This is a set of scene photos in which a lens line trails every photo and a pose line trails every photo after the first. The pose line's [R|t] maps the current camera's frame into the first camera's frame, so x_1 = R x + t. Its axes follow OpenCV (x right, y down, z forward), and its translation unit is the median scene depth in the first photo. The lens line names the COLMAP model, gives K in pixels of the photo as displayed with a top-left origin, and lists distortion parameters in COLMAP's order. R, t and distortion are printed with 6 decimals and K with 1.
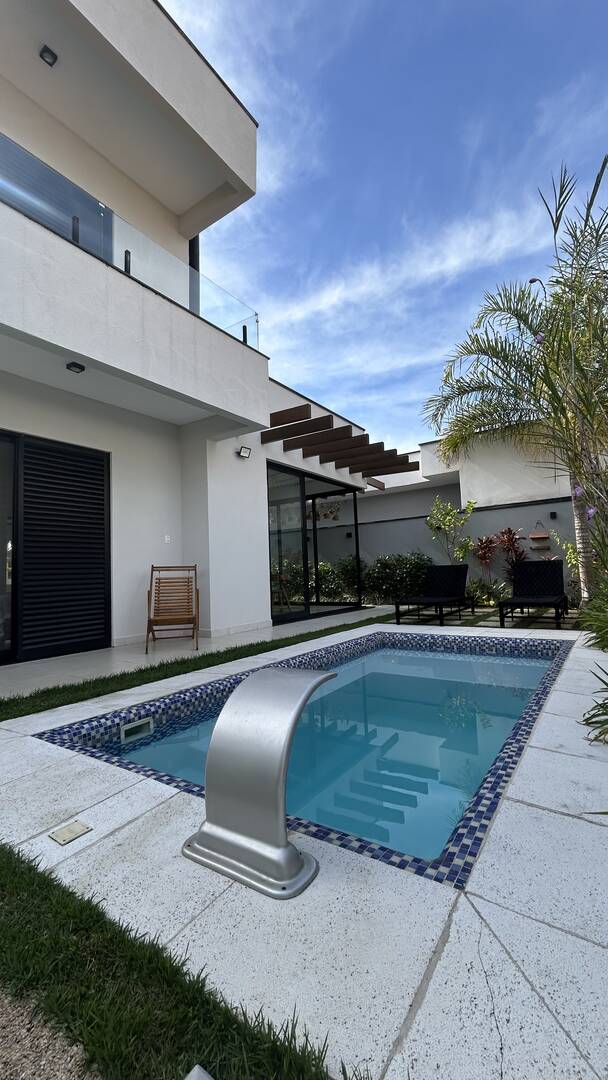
lens RADIAL K [[438.2, 0, 303.8], [0, 438.2, 537.3], [0, 0, 1]] dist [0.000497, 0.000270]
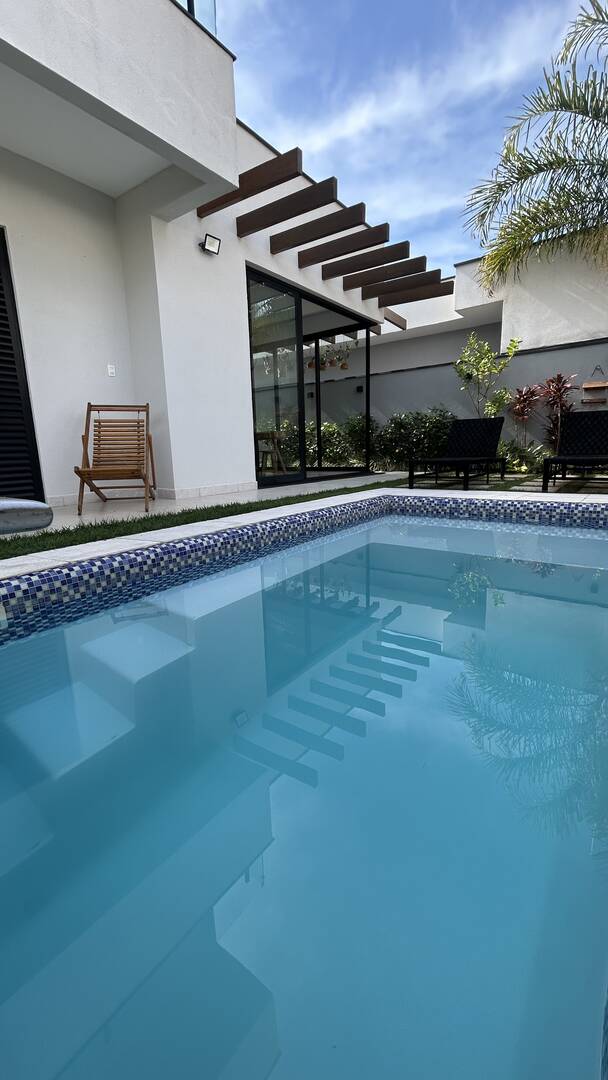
lens RADIAL K [[438.2, 0, 303.8], [0, 438.2, 537.3], [0, 0, 1]] dist [0.000497, 0.000270]
pose [[0.999532, 0.016288, -0.025892, 0.031297], [-0.008435, 0.960388, 0.278538, 0.048437], [0.029404, -0.278189, 0.960076, 0.148863]]
